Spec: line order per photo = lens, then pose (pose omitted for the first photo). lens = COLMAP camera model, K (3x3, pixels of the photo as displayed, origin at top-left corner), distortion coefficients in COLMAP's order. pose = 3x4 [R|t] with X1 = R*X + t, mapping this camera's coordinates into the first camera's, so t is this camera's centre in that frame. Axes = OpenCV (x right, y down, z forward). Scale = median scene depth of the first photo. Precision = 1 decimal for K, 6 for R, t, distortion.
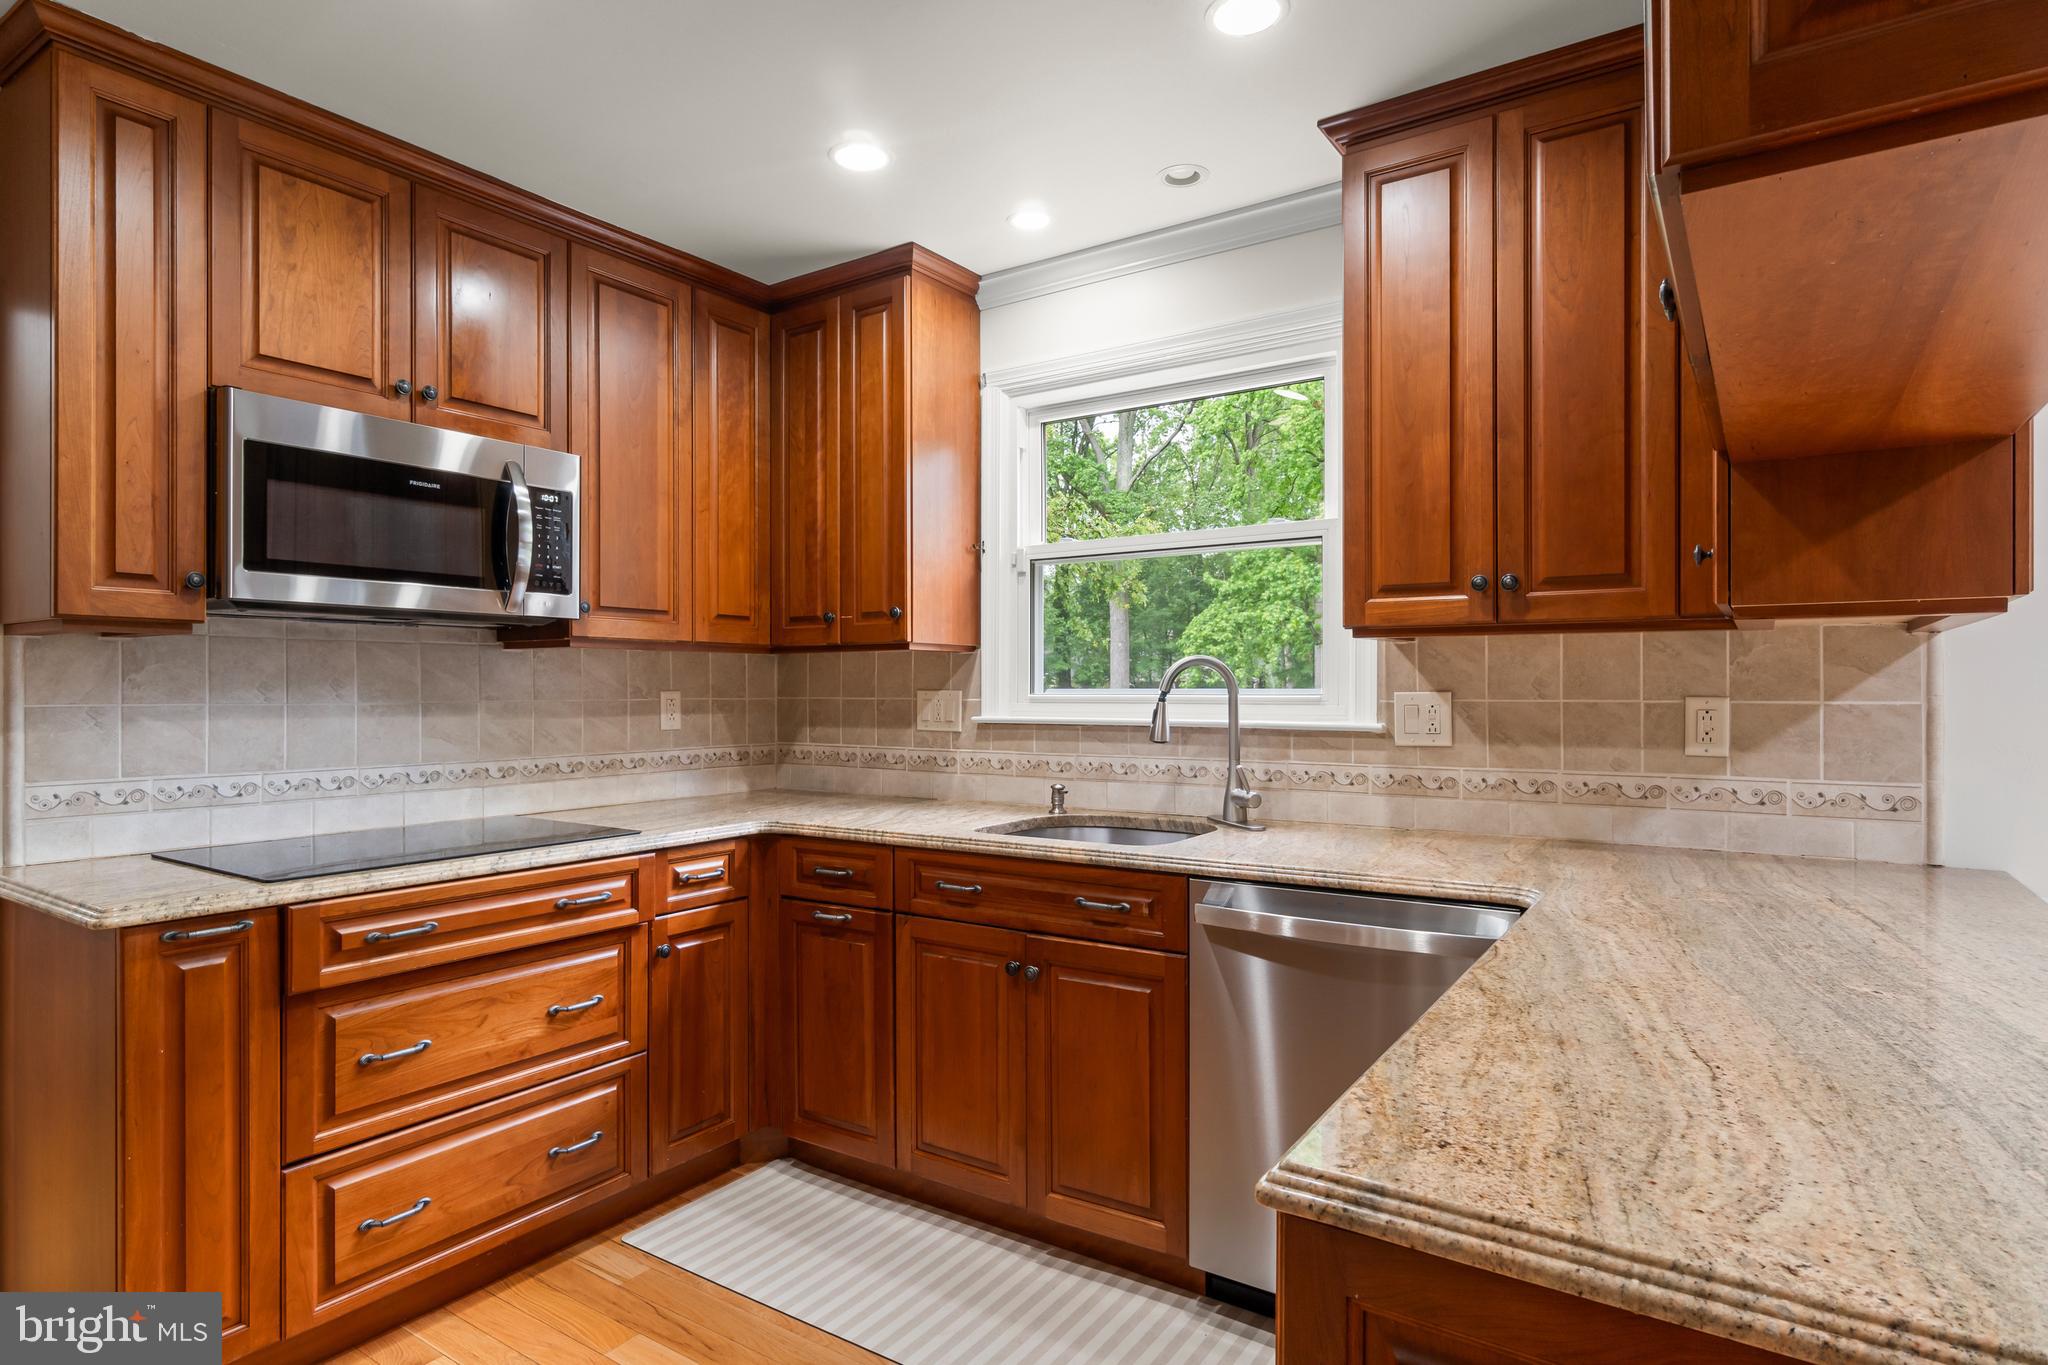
lens RADIAL K [[1093.4, 0, 1021.7], [0, 1093.4, 690.4], [0, 0, 1]] dist [0.001384, -0.001658]
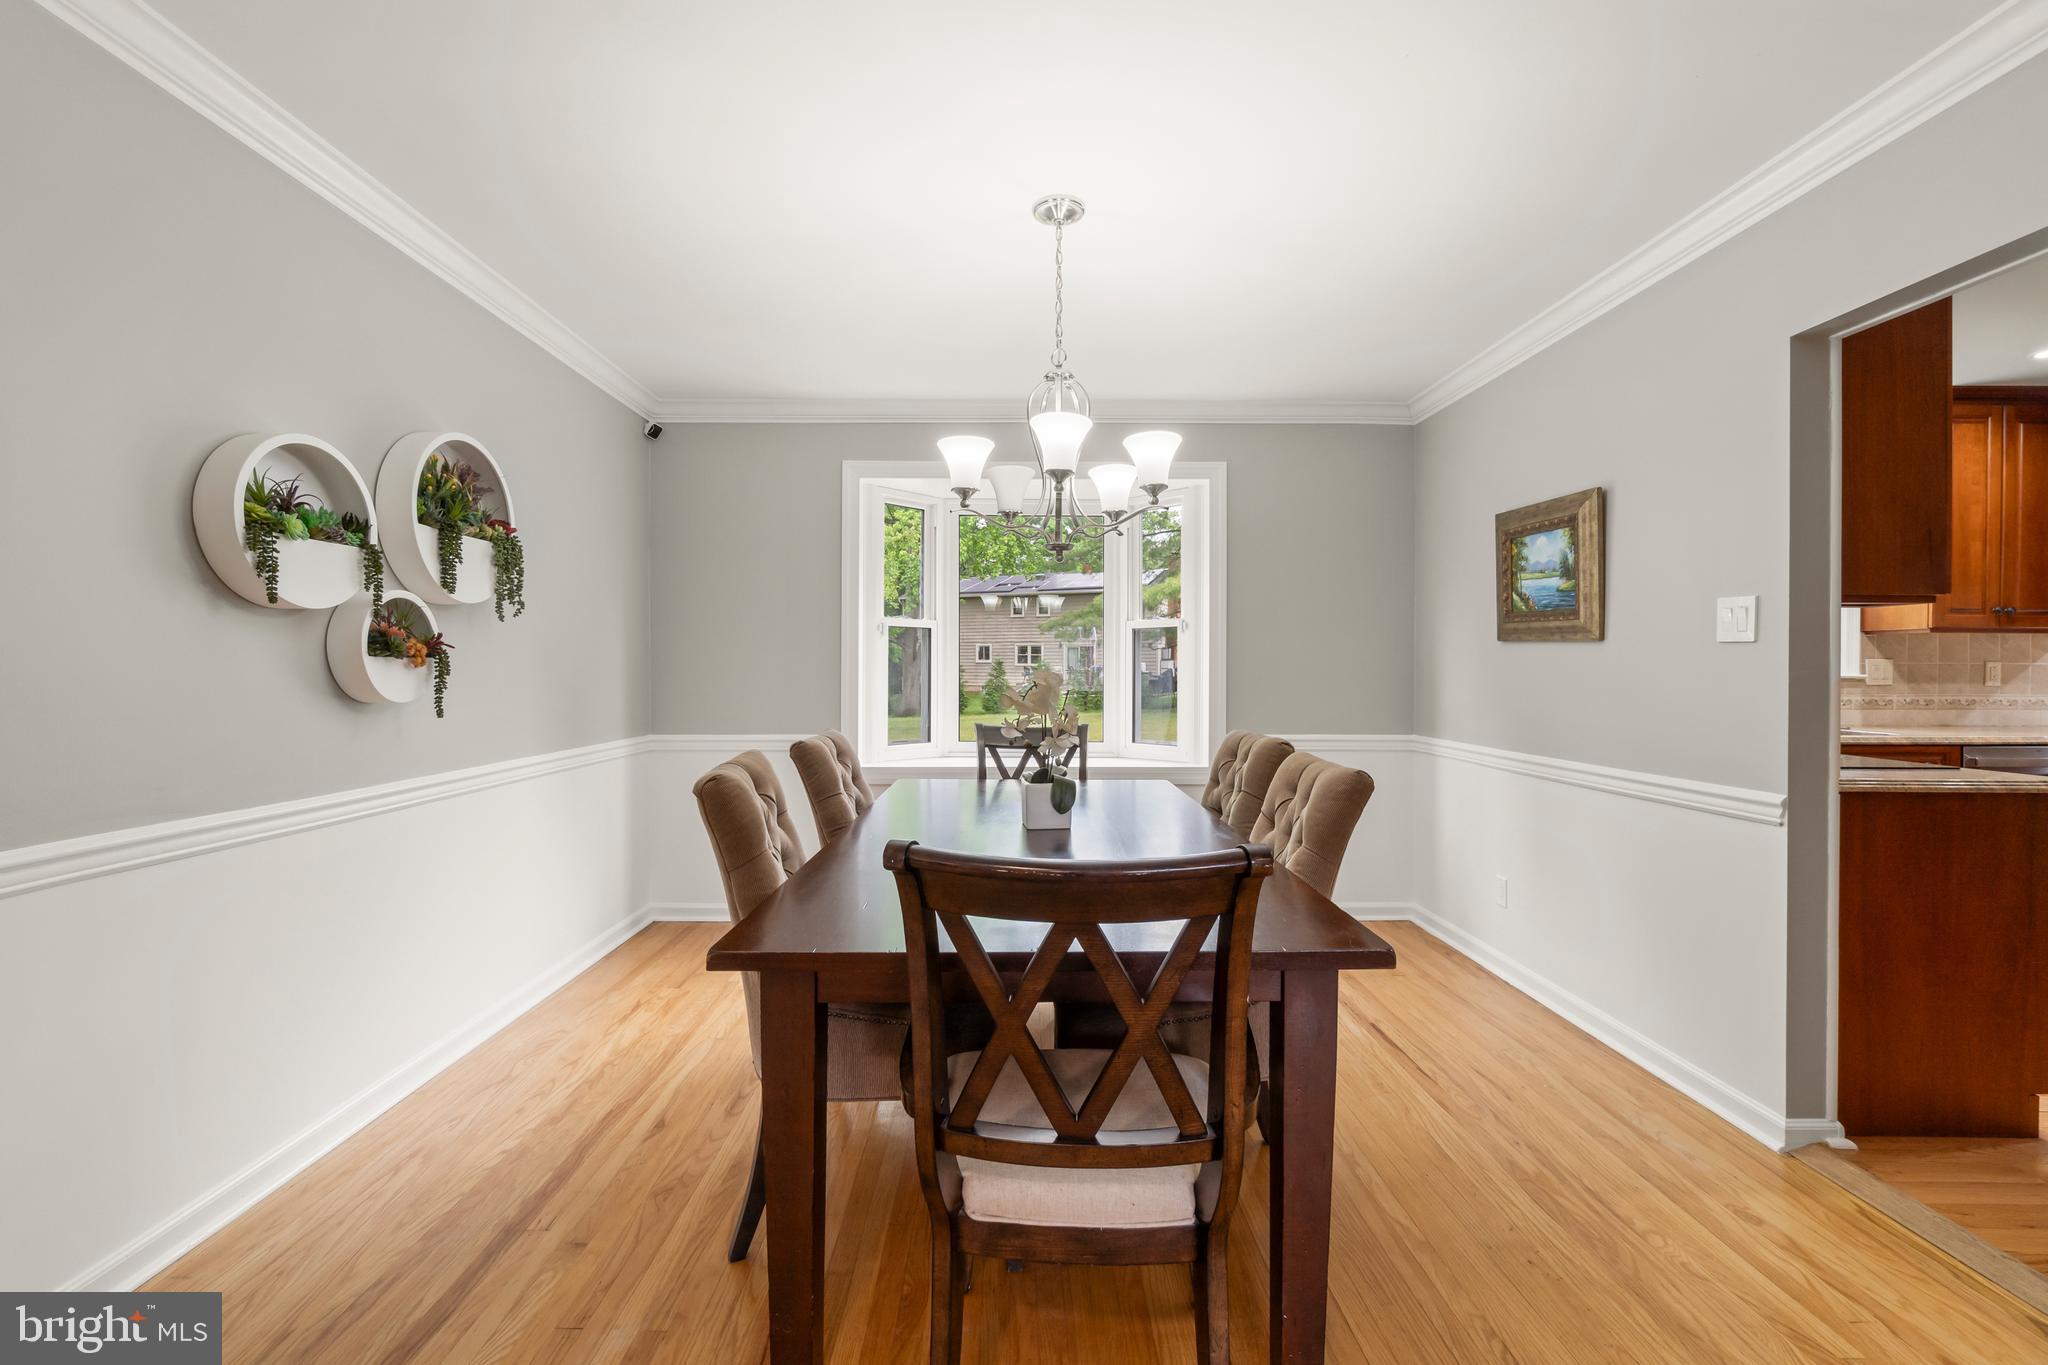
lens RADIAL K [[886.4, 0, 992.9], [0, 886.4, 674.7], [0, 0, 1]] dist [-0.007160, 0.000804]
pose [[0.826354, 0.000688, 0.563151, -1.862699], [-0.002758, 0.999992, 0.002825, 0.029286], [-0.563145, -0.003887, 0.826349, 0.531912]]
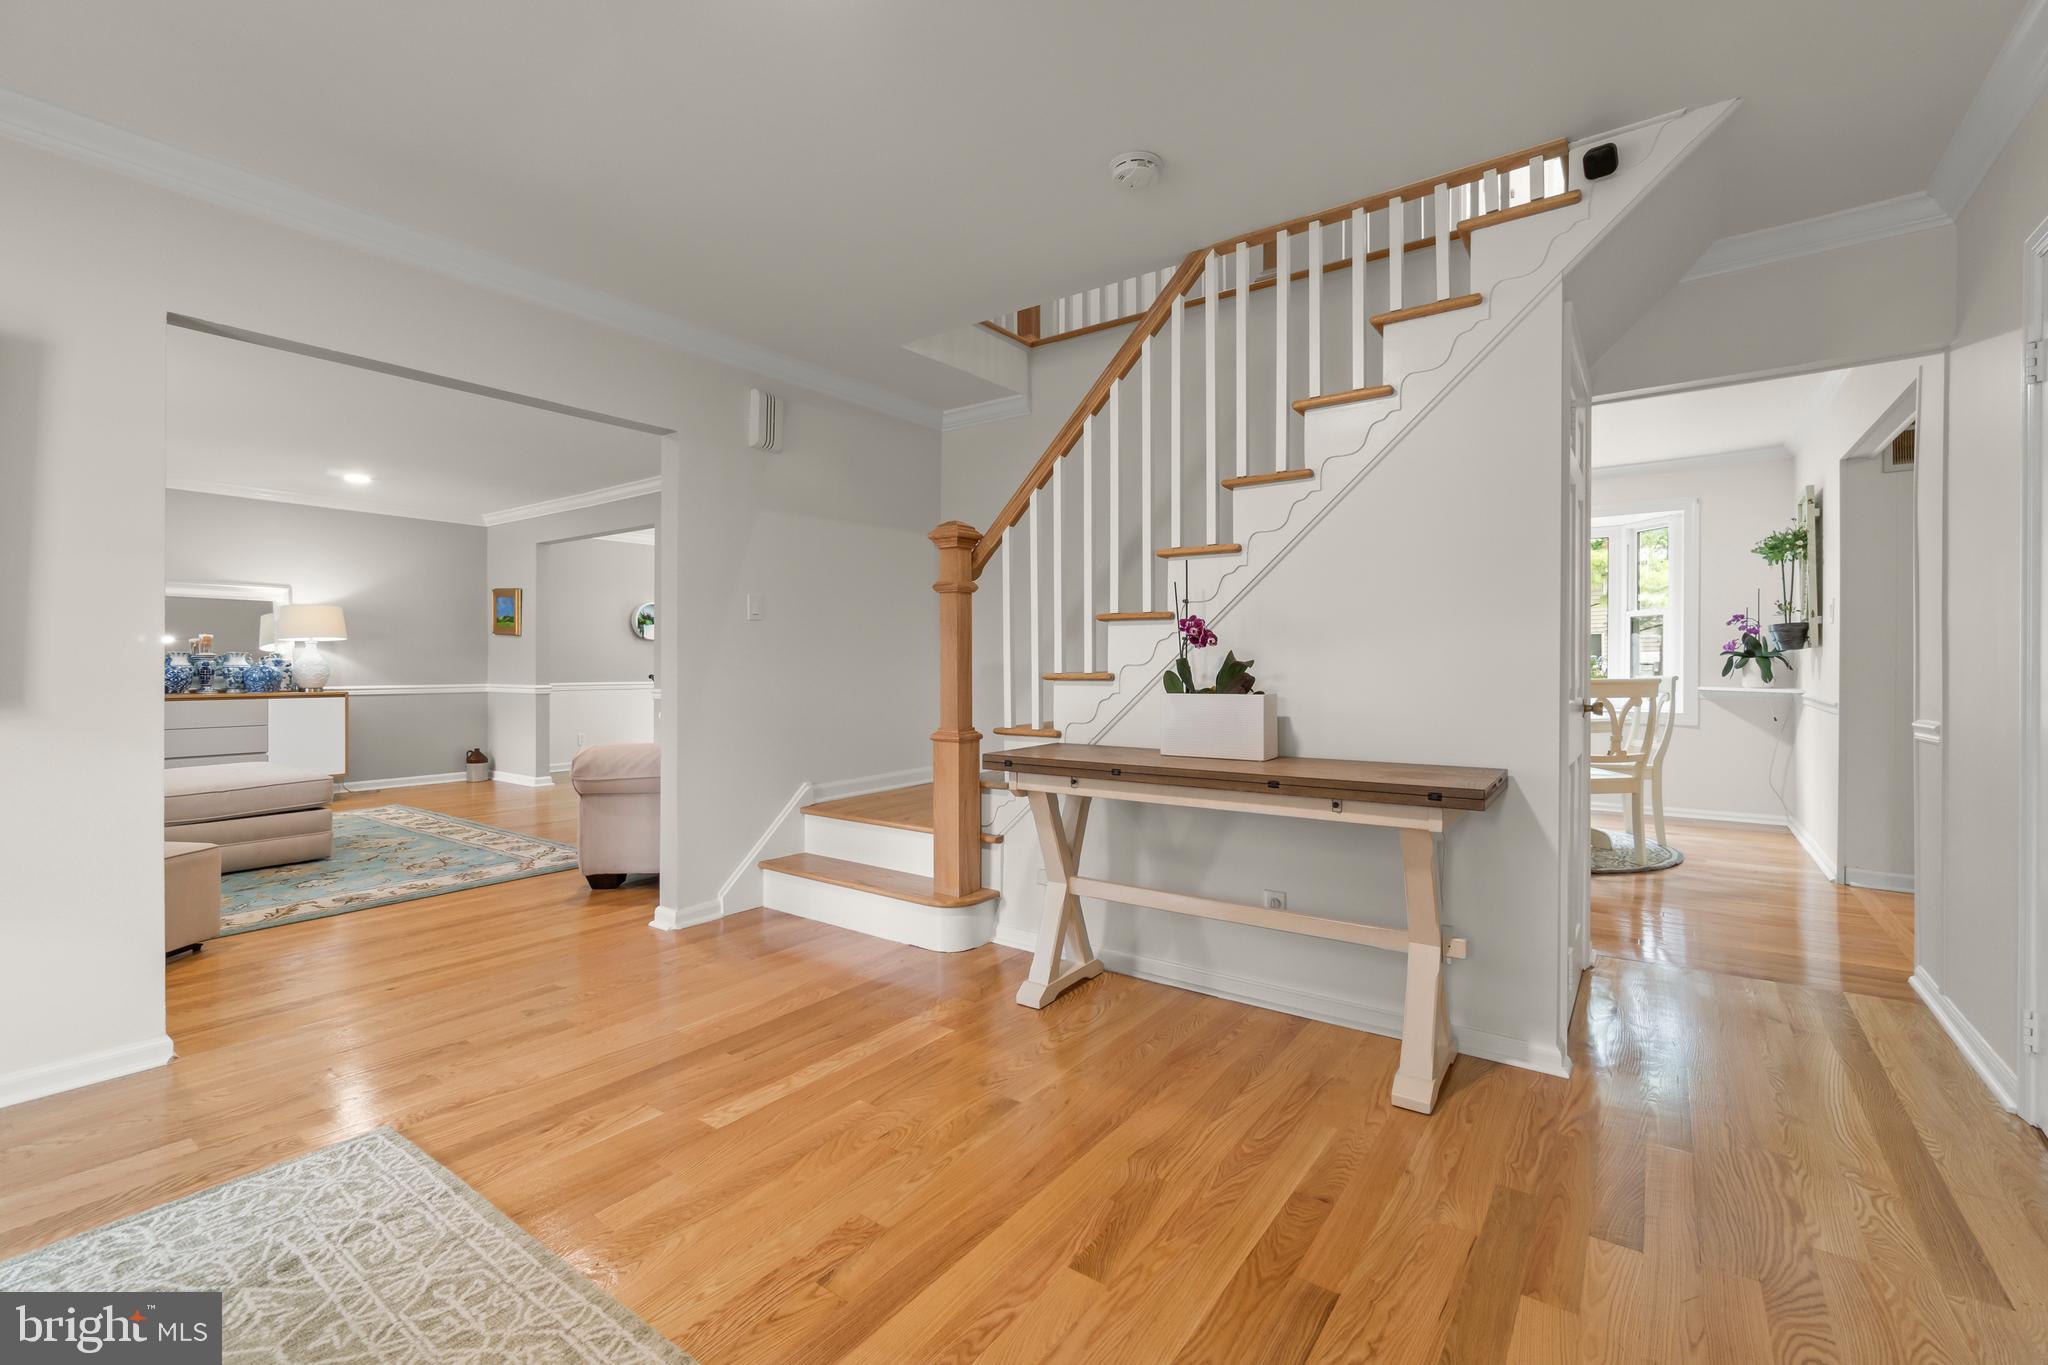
lens RADIAL K [[877.4, 0, 1019.8], [0, 877.4, 662.2], [0, 0, 1]] dist [-0.000003, 0.000394]
pose [[0.999569, 0.001408, -0.029316, -0.331608], [-0.001483, 0.999996, -0.002557, 0.075021], [0.029312, 0.002599, 0.999567, -1.997948]]
